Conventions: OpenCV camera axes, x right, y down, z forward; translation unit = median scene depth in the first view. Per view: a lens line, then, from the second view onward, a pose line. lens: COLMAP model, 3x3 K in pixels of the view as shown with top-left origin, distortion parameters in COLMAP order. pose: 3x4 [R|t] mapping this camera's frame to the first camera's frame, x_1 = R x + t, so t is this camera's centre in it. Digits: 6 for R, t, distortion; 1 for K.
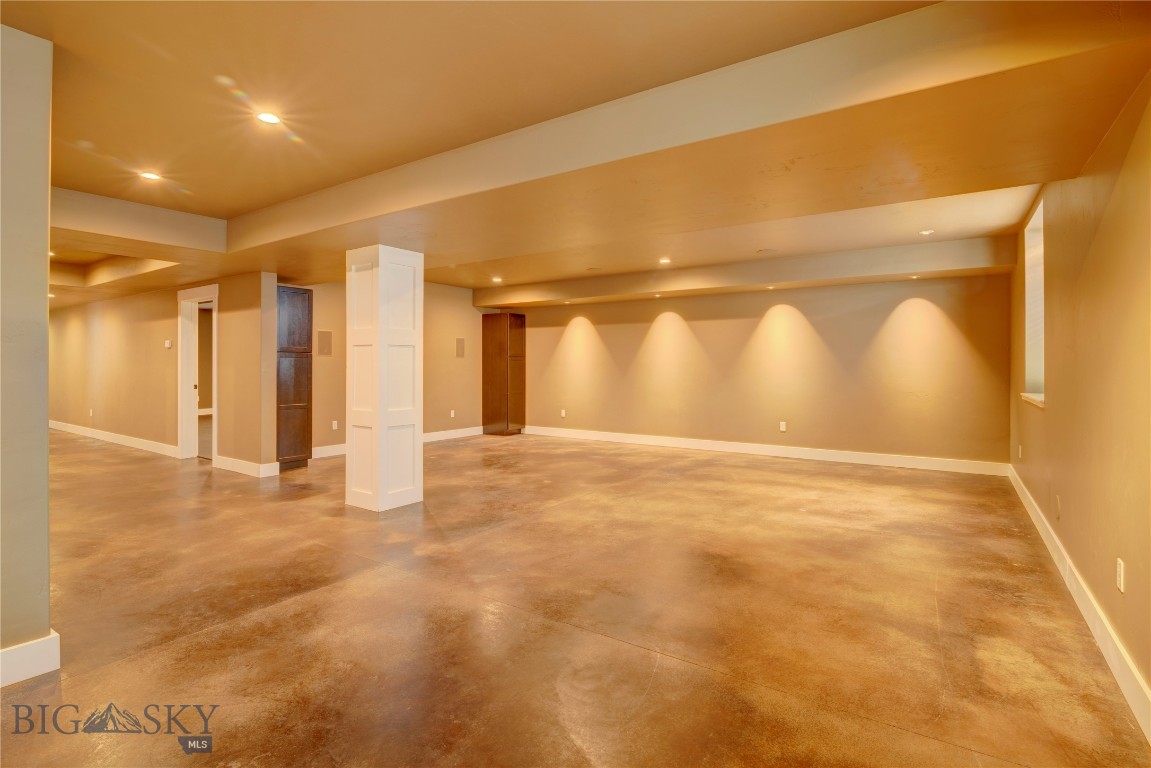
lens RADIAL K [[527.8, 0, 585.0], [0, 527.8, 391.5], [0, 0, 1]] dist [-0.019060, 0.000605]
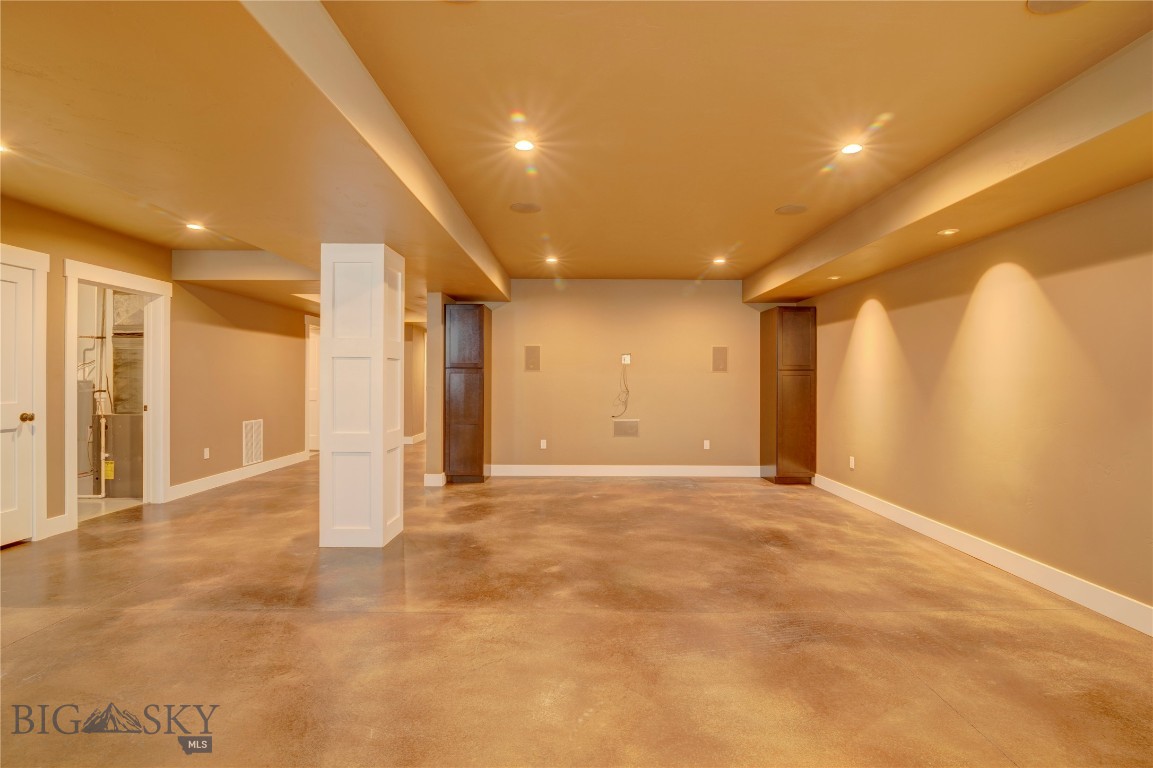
lens RADIAL K [[528.7, 0, 586.0], [0, 528.7, 391.5], [0, 0, 1]] dist [-0.019060, 0.000605]
pose [[0.576827, 0.017389, -0.816681, 0.398144], [-0.044794, 0.998942, -0.010369, -0.028304], [0.815637, 0.042564, 0.576996, 0.583122]]
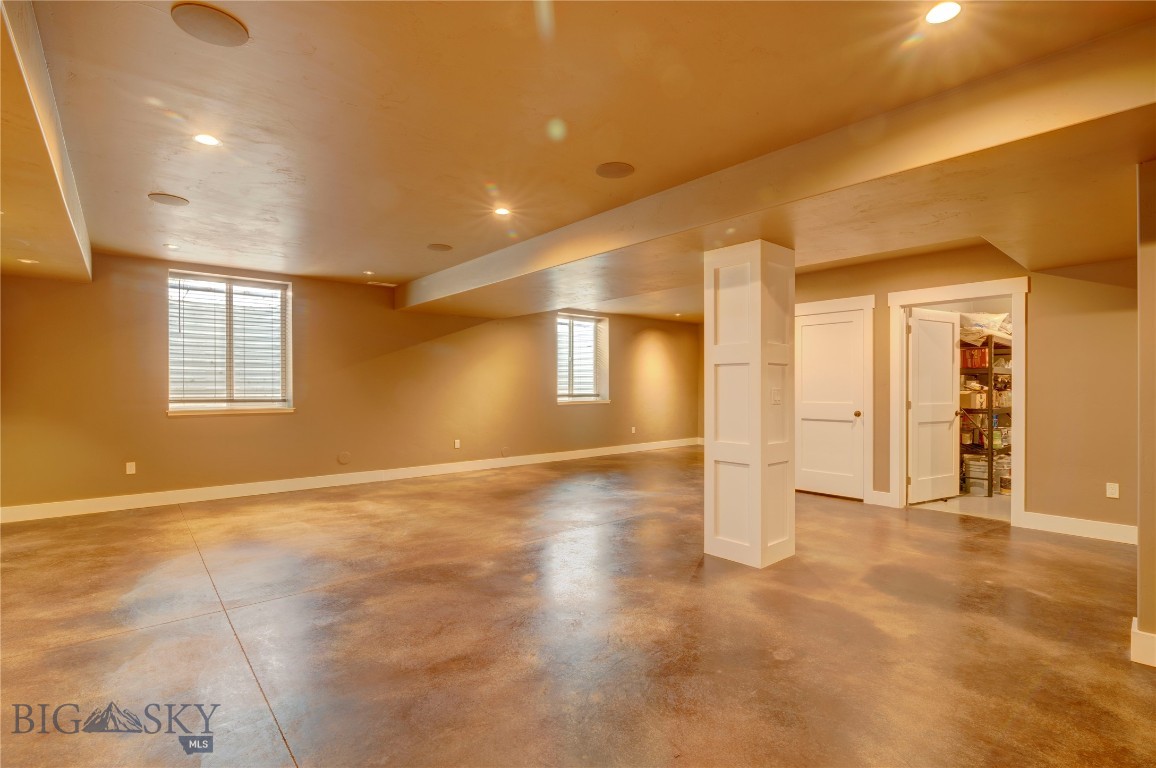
lens RADIAL K [[548.9, 0, 594.4], [0, 548.9, 383.7], [0, 0, 1]] dist [0.020500, -0.000418]
pose [[-0.969127, 0.003861, 0.246532, -0.260833], [0.015846, 0.998786, 0.046647, -0.075353], [-0.246053, 0.049114, -0.968011, 1.393035]]
